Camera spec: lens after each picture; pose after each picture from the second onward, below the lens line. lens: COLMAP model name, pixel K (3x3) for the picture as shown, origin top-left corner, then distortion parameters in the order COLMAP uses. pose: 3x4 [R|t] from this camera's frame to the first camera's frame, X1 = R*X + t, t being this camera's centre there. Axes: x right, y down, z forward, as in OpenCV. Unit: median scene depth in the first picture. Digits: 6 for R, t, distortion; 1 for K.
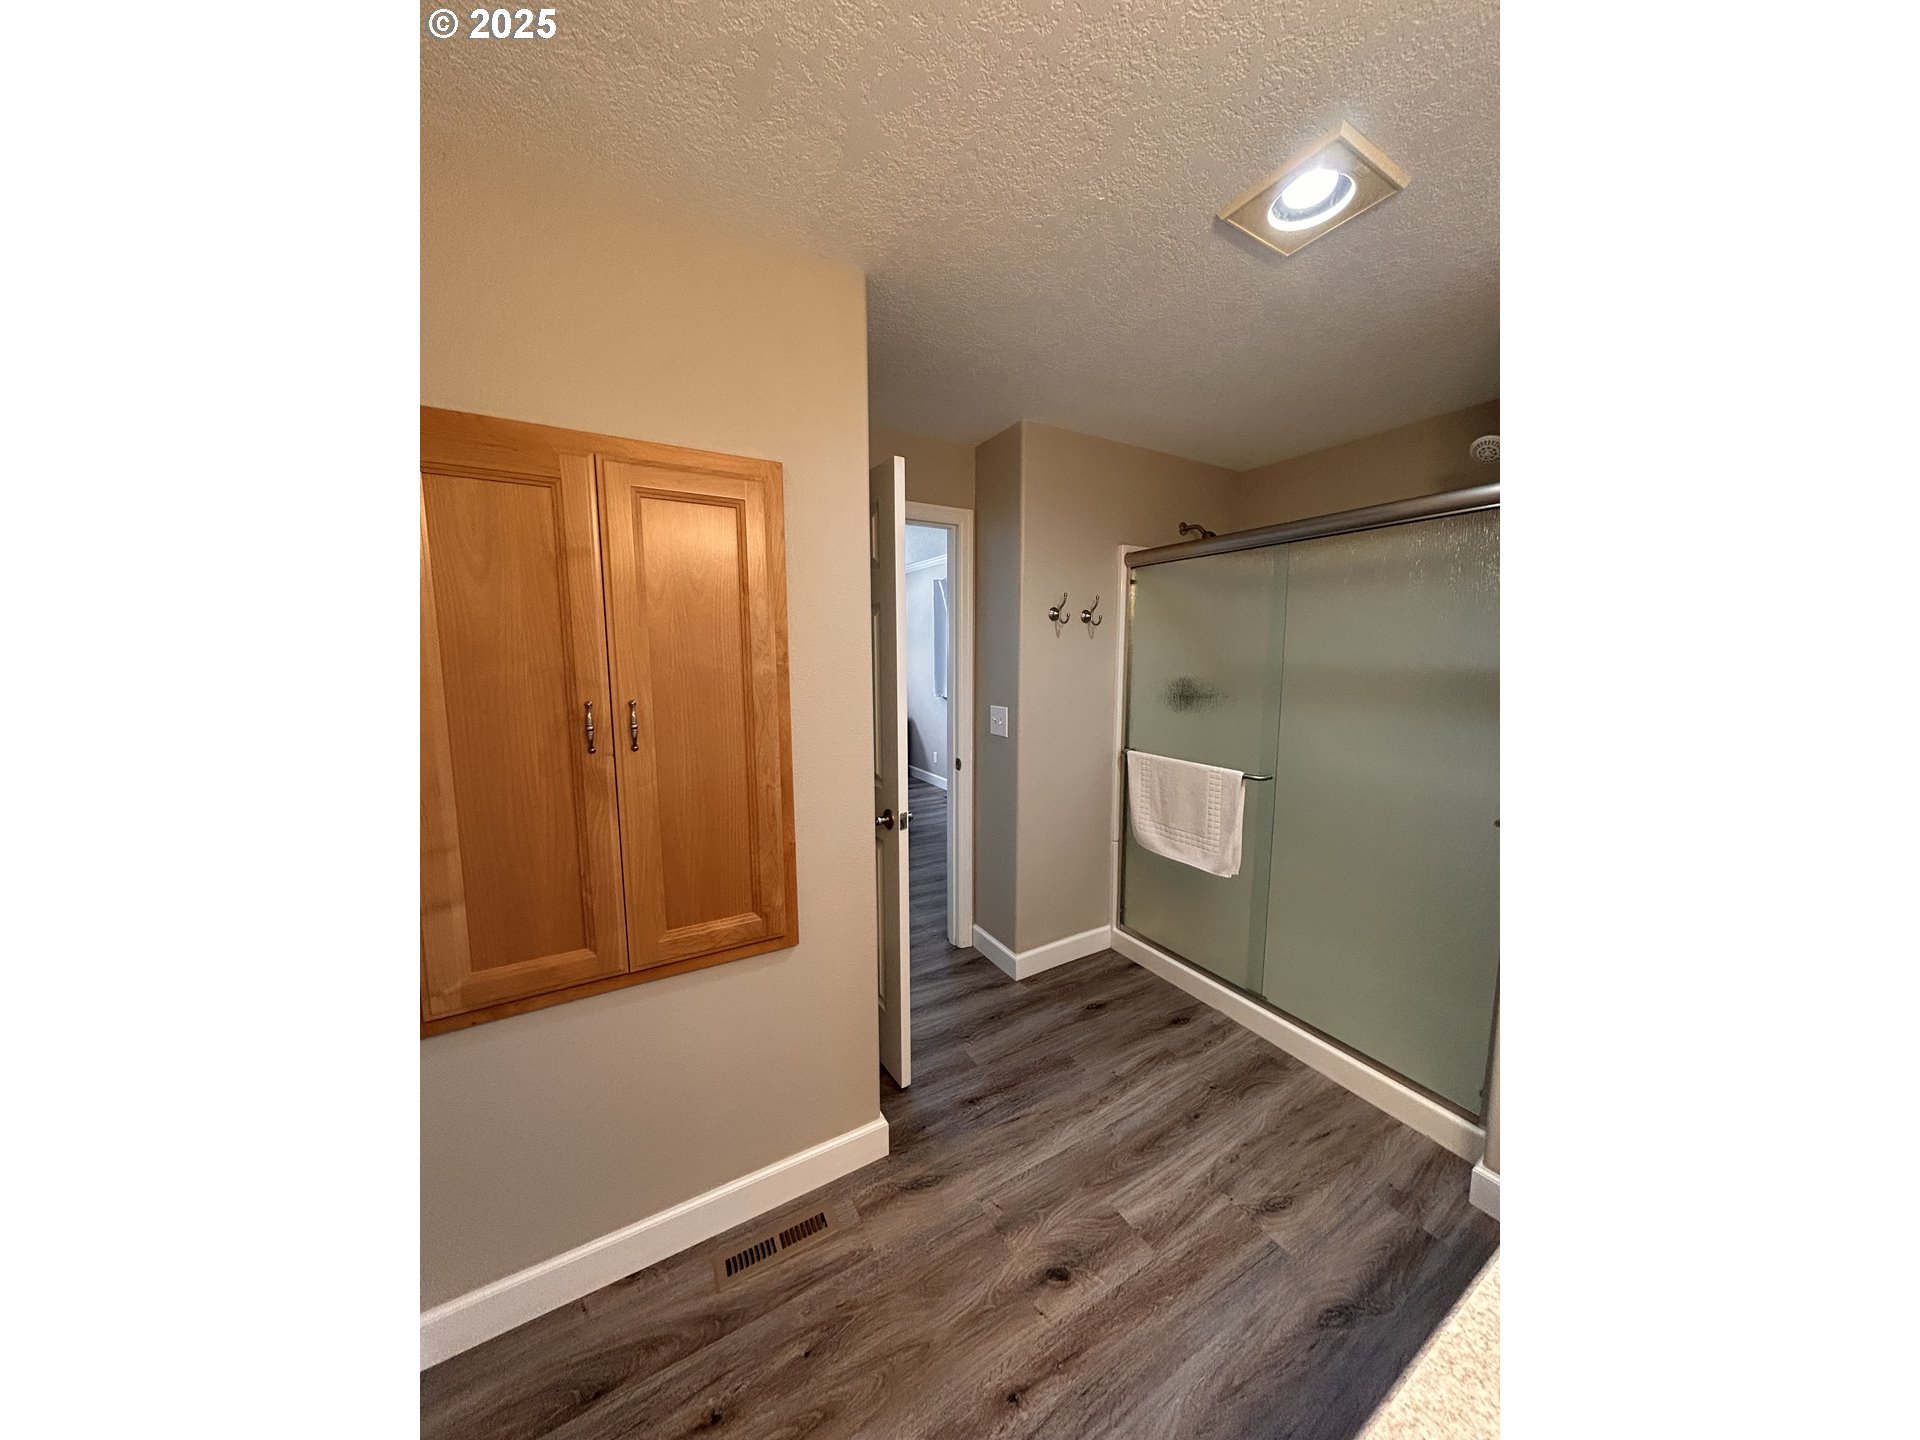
lens RADIAL K [[578.9, 0, 957.4], [0, 578.9, 715.8], [0, 0, 1]] dist [-0.000860, -0.000027]
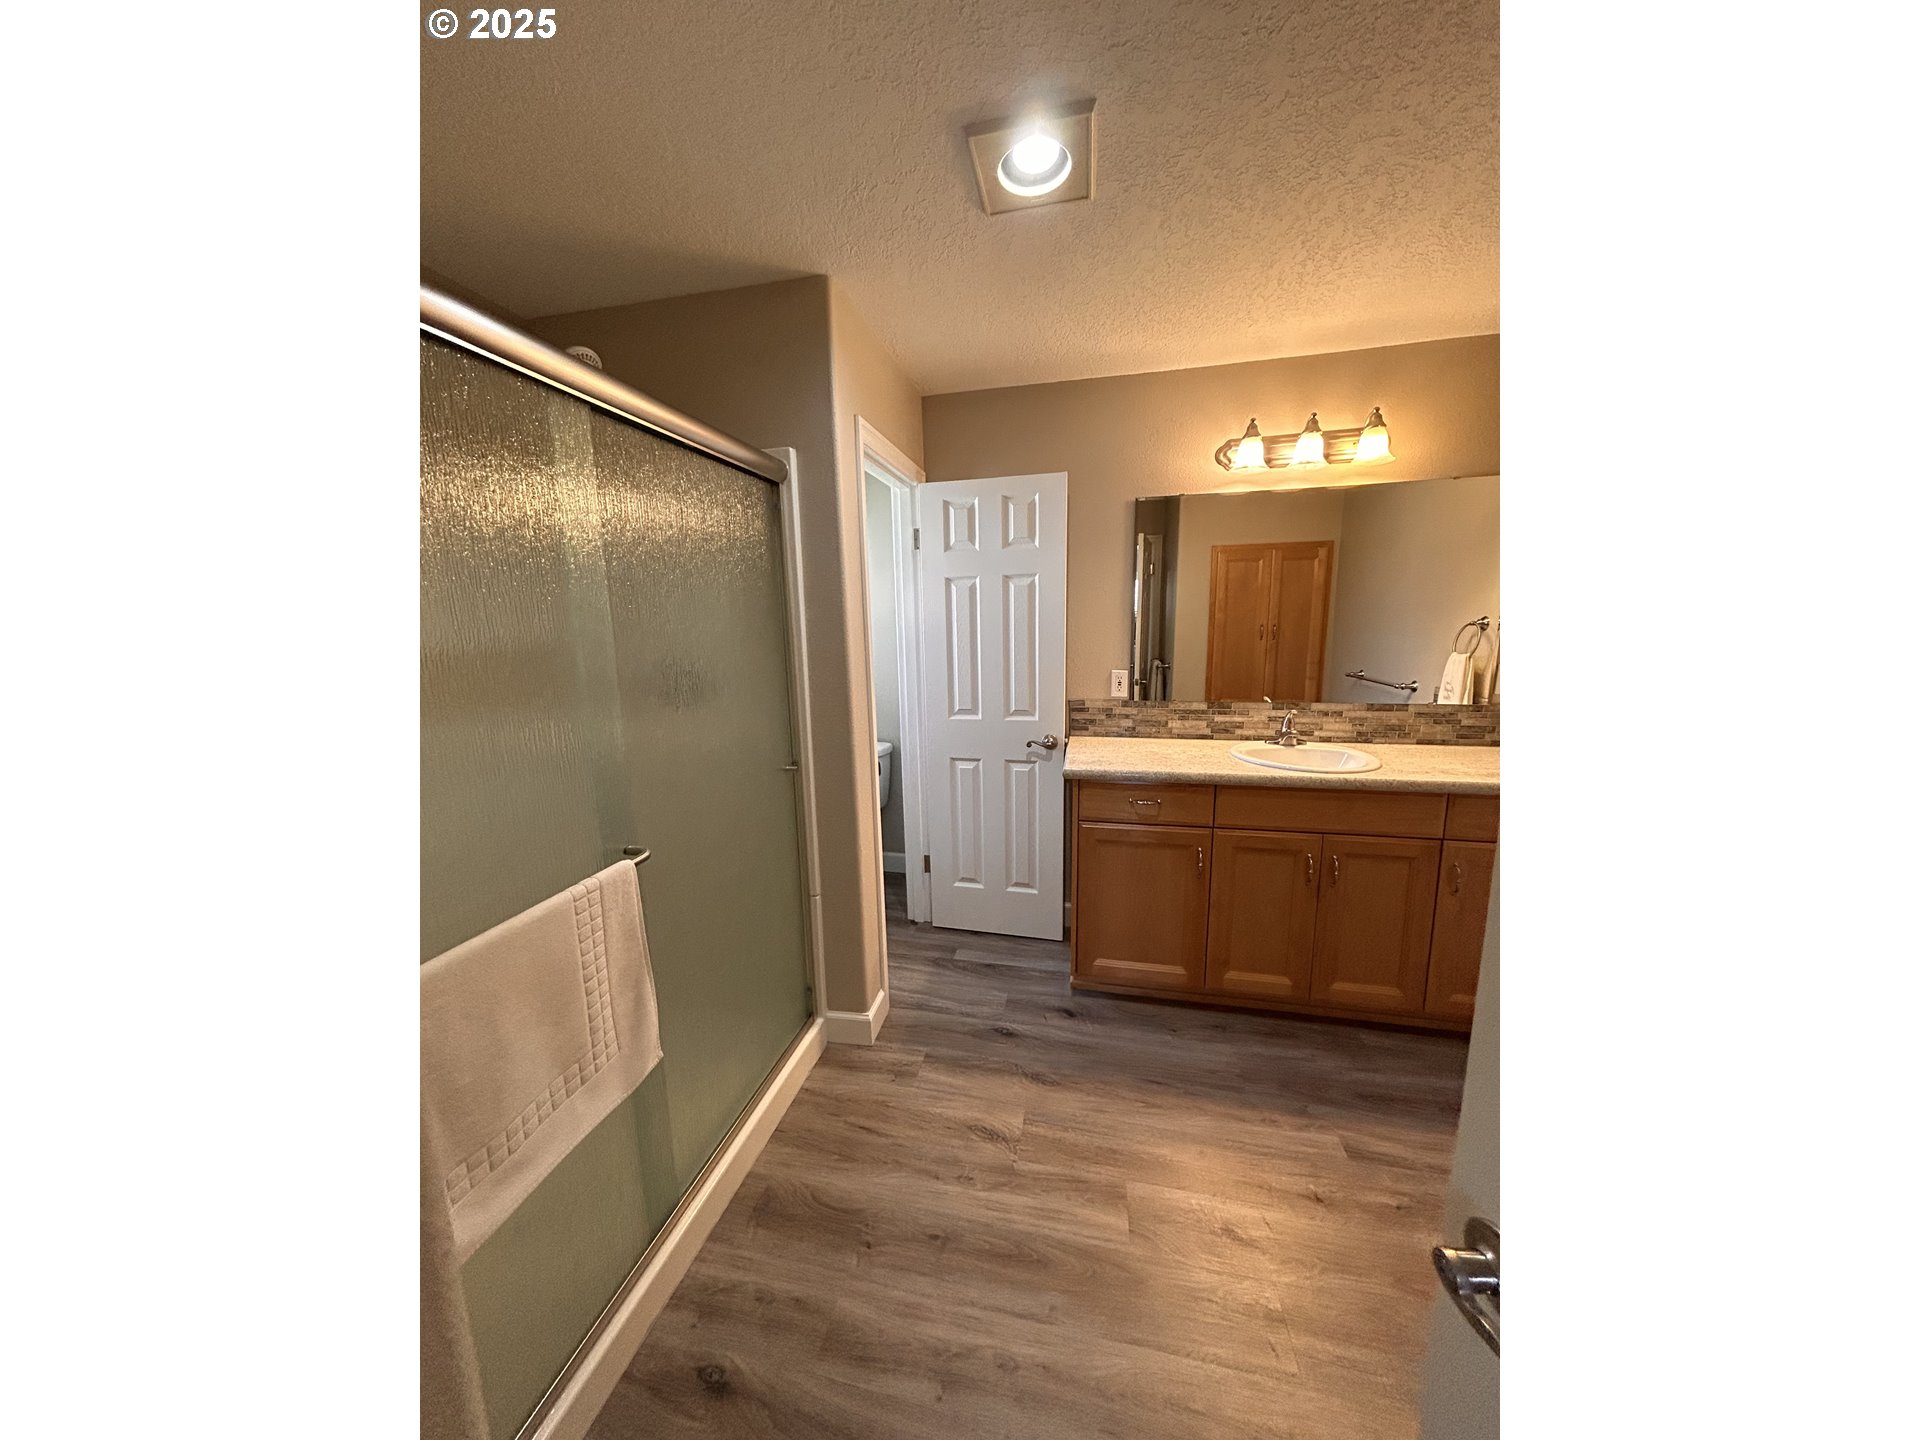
lens RADIAL K [[578.9, 0, 959.2], [0, 578.9, 714.1], [0, 0, 1]] dist [-0.000860, -0.000027]
pose [[-0.732973, -0.098654, 0.673066, -0.051165], [0.094170, 0.965186, 0.244024, -0.153038], [-0.673708, 0.242245, -0.698165, 1.441205]]
